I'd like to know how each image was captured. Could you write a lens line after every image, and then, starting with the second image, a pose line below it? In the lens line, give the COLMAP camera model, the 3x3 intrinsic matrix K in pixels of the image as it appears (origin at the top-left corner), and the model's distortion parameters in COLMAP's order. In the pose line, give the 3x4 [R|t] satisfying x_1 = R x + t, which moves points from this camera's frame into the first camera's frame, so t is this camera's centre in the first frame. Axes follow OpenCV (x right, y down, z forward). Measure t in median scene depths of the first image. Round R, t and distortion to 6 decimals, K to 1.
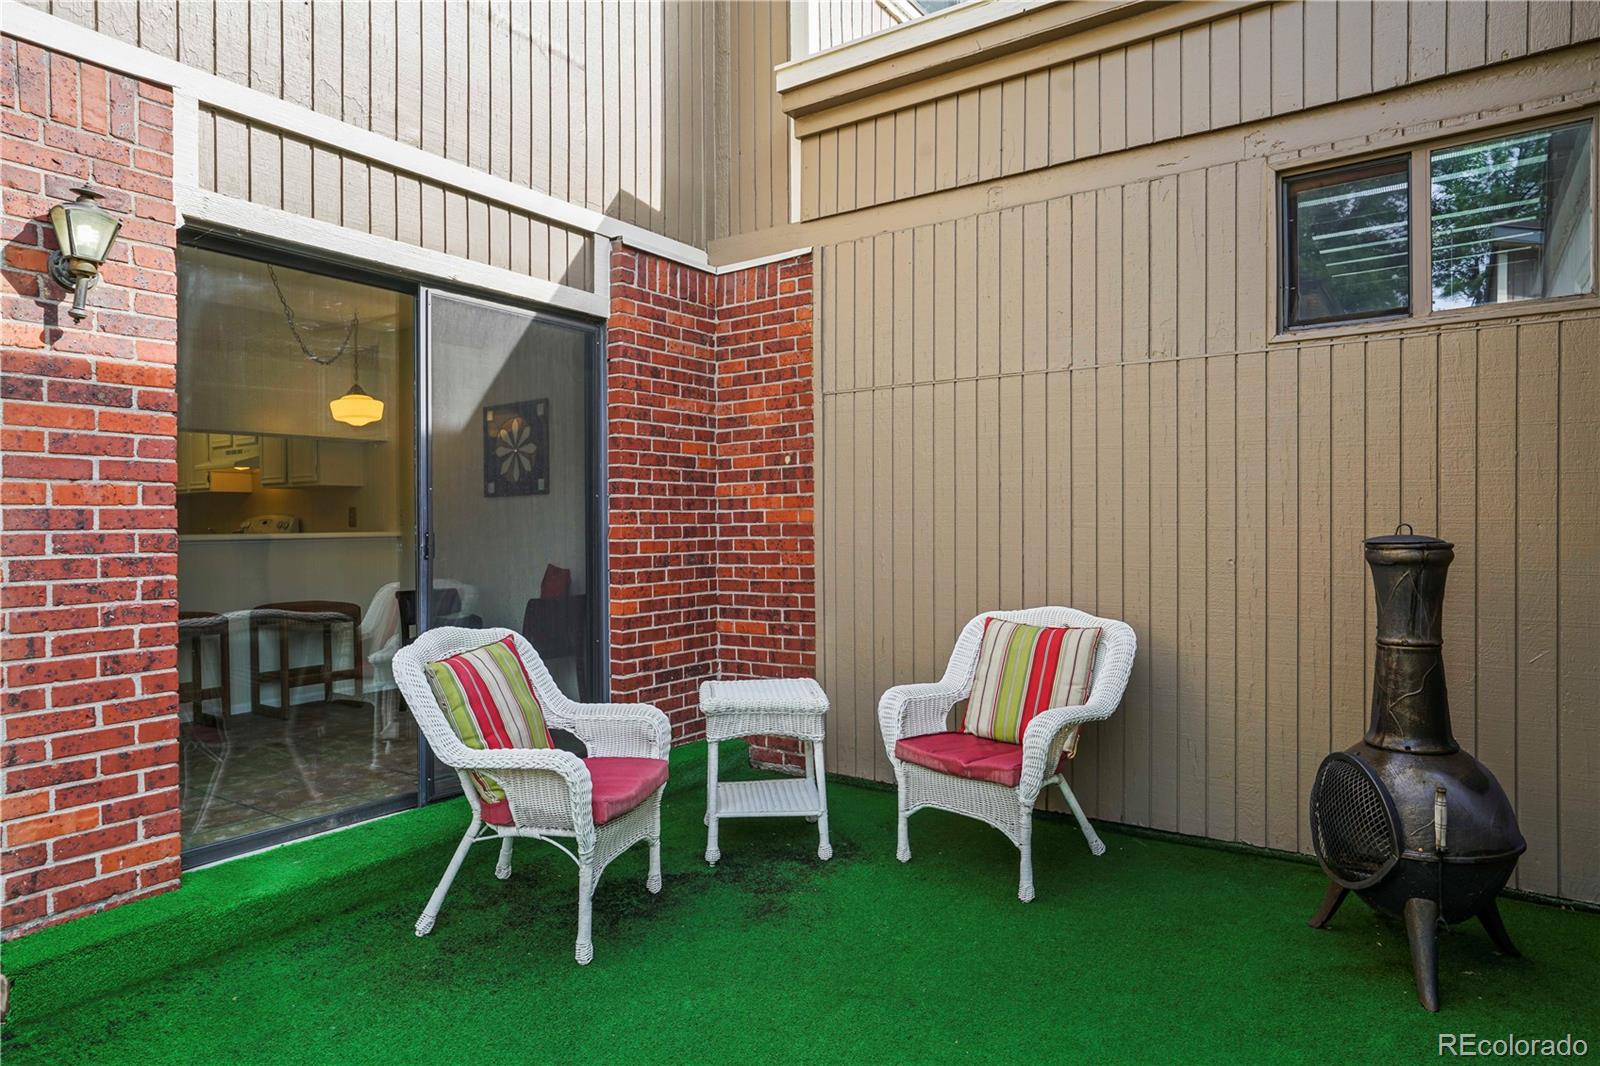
lens RADIAL K [[929.9, 0, 791.9], [0, 929.9, 533.7], [0, 0, 1]] dist [-0.001916, 0.003055]
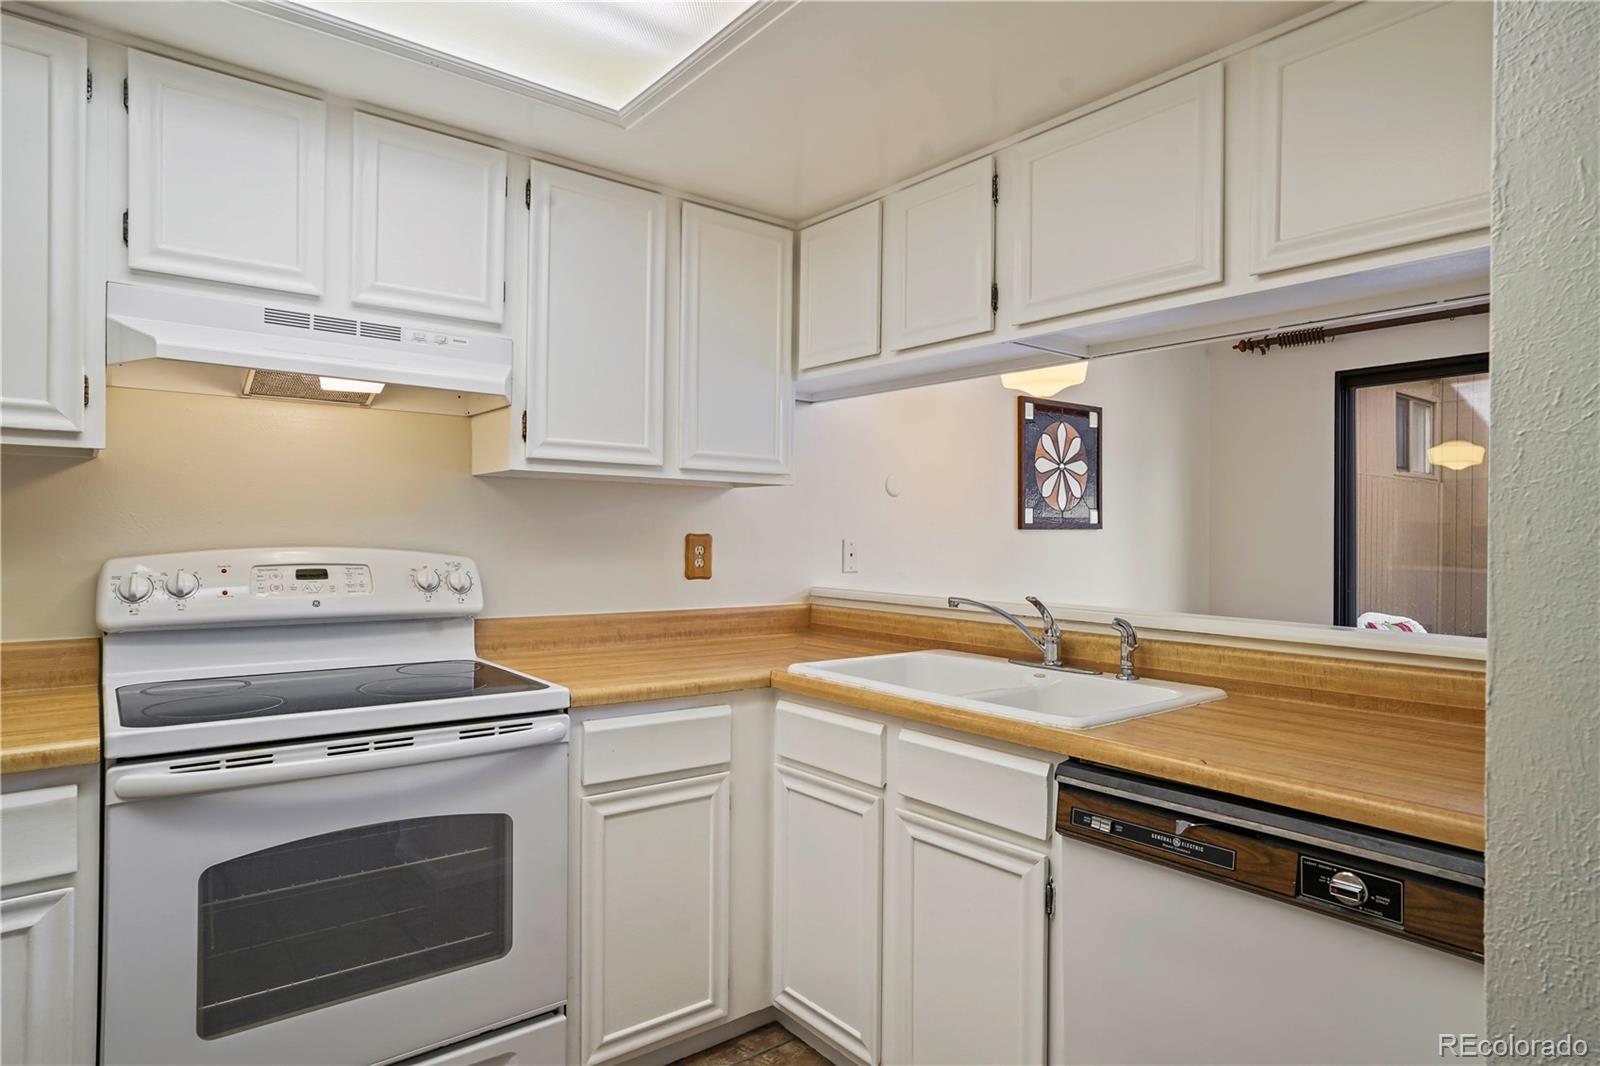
lens RADIAL K [[904.6, 0, 811.0], [0, 904.6, 531.1], [0, 0, 1]] dist [-0.024000, 0.010744]
pose [[0.285554, 0.015508, 0.958237, -1.023499], [-0.006279, 0.999878, -0.014310, -0.028331], [-0.958342, -0.001930, 0.285616, 0.981511]]
